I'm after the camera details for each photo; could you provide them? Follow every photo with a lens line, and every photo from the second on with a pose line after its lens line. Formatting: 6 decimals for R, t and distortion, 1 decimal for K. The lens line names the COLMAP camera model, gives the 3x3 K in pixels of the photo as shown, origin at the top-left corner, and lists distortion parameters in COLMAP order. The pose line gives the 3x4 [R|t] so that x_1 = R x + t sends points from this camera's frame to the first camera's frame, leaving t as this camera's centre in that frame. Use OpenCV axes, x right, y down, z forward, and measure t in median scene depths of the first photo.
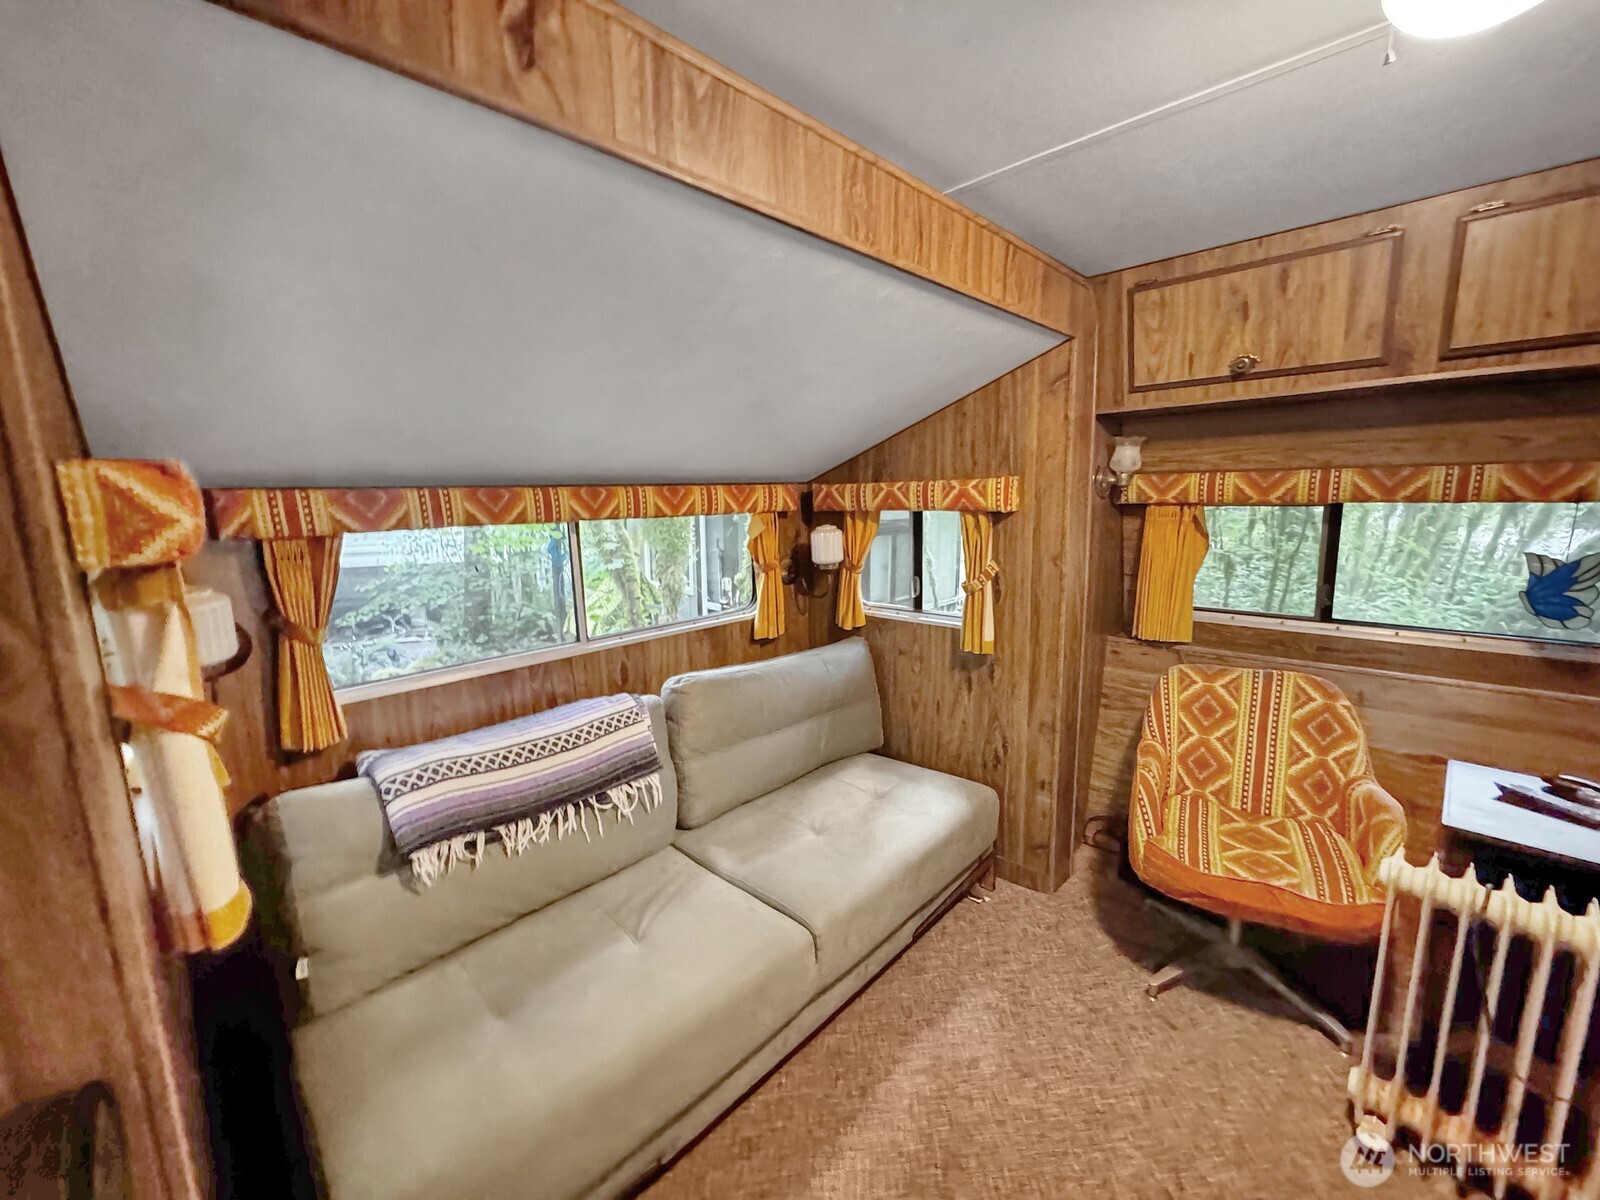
lens RADIAL K [[639.2, 0, 797.9], [0, 639.2, 597.5], [0, 0, 1]] dist [-0.003946, -0.000160]
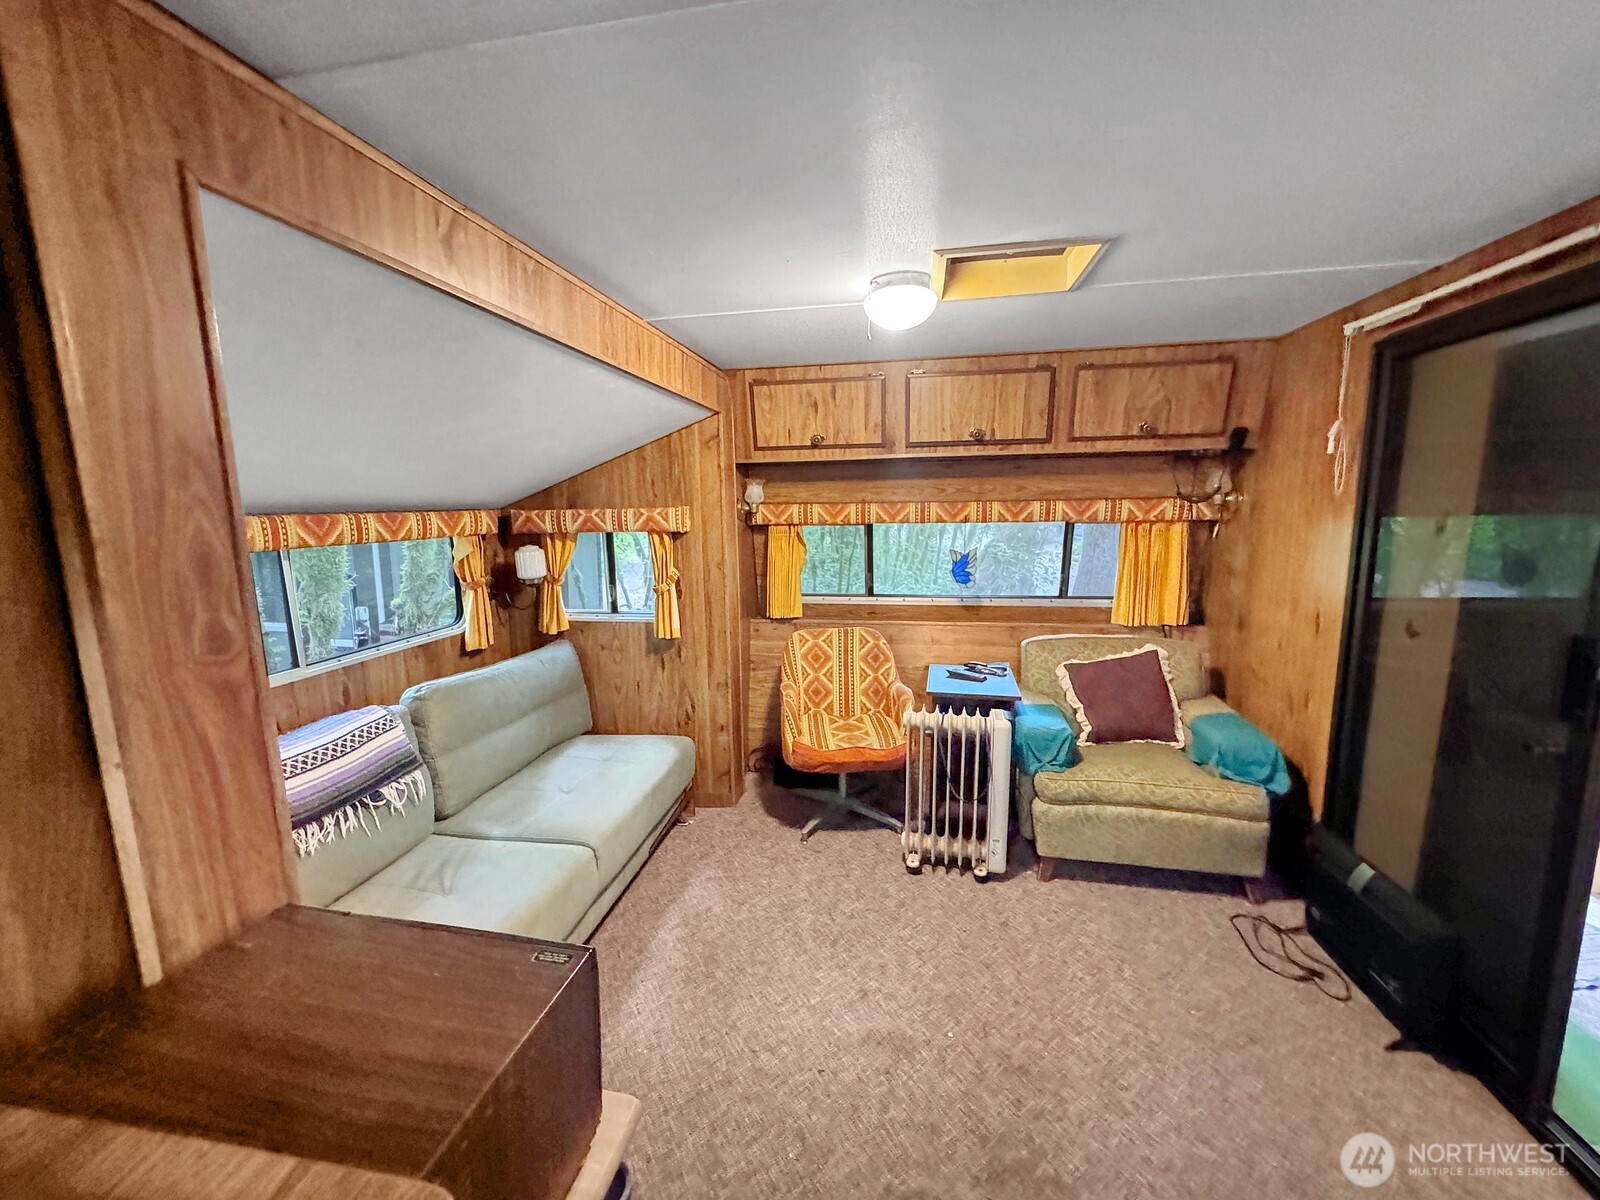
lens RADIAL K [[639.2, 0, 797.9], [0, 639.2, 597.5], [0, 0, 1]] dist [-0.003946, -0.000160]
pose [[0.835992, -0.070672, 0.544172, -0.228518], [0.085042, 0.996377, -0.001247, 0.029300], [-0.542112, 0.047320, 0.838973, -0.283249]]
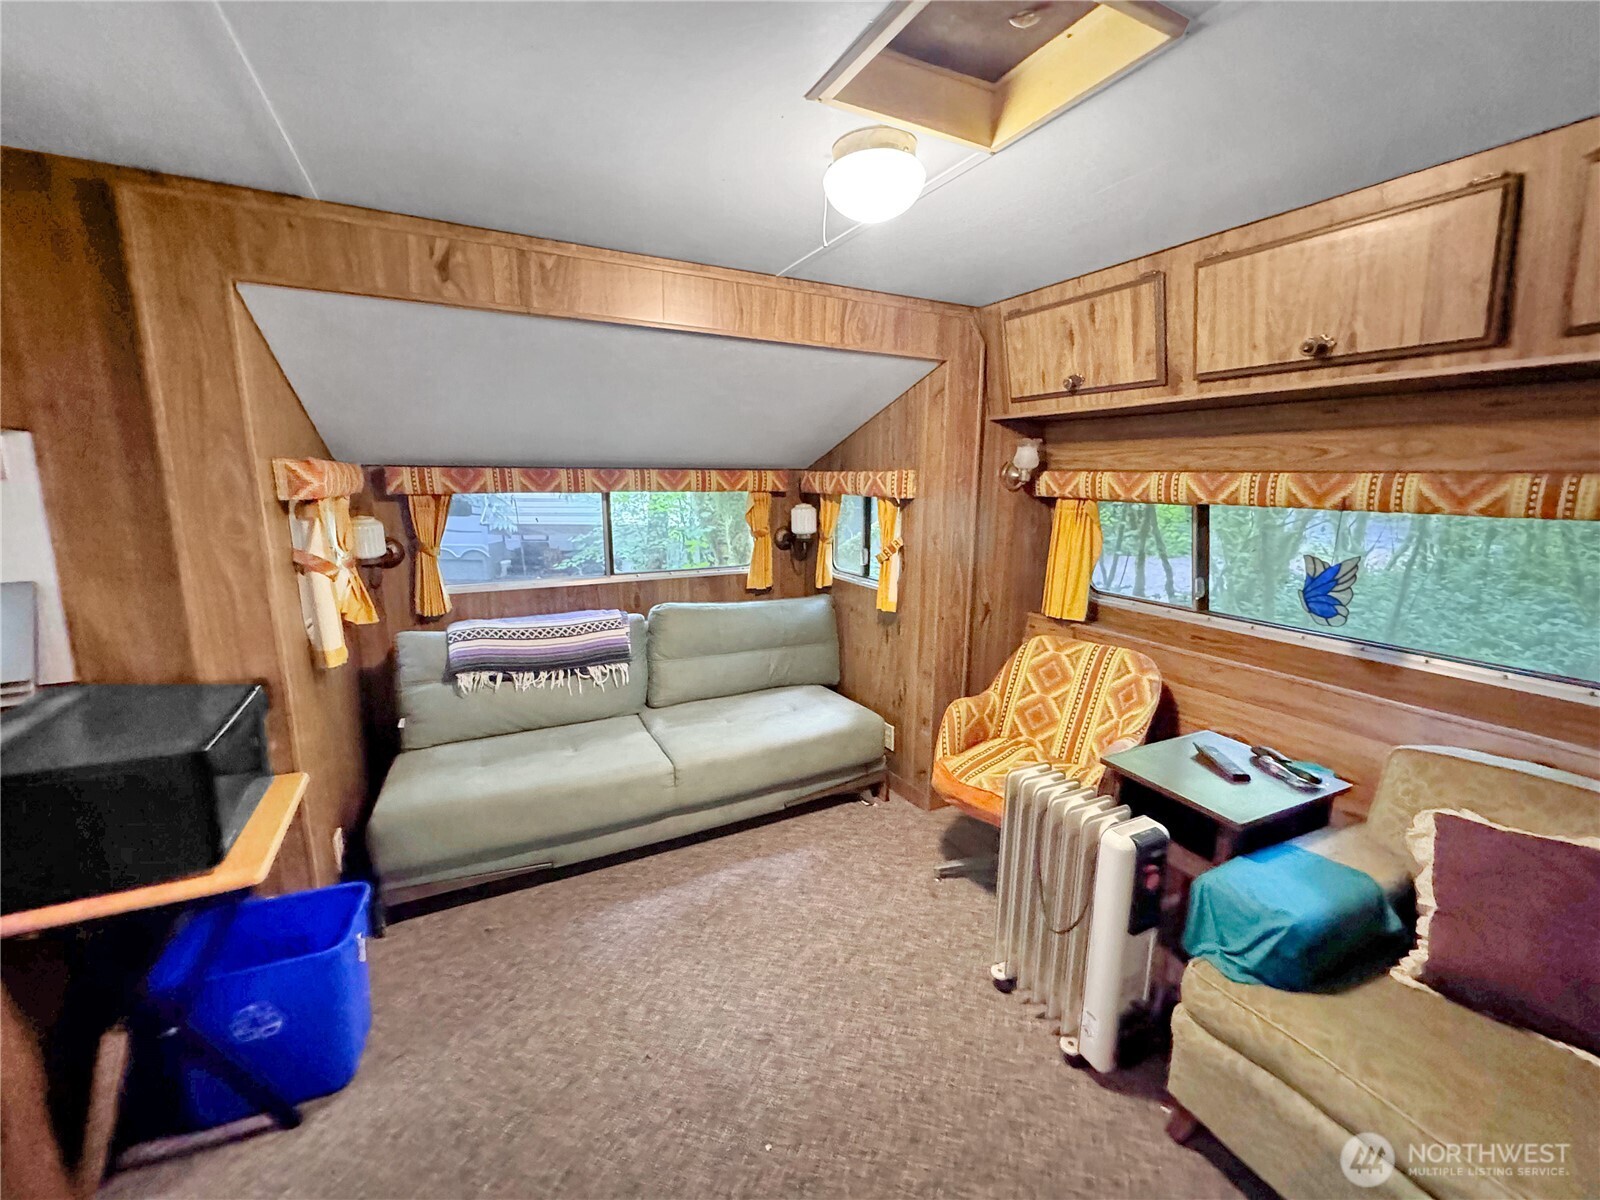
lens RADIAL K [[639.2, 0, 797.9], [0, 639.2, 597.5], [0, 0, 1]] dist [-0.003946, -0.000160]
pose [[0.947876, 0.090558, -0.305501, 0.545213], [-0.080637, 0.995729, 0.044965, 0.020222], [0.308268, -0.017986, 0.951130, -0.266743]]
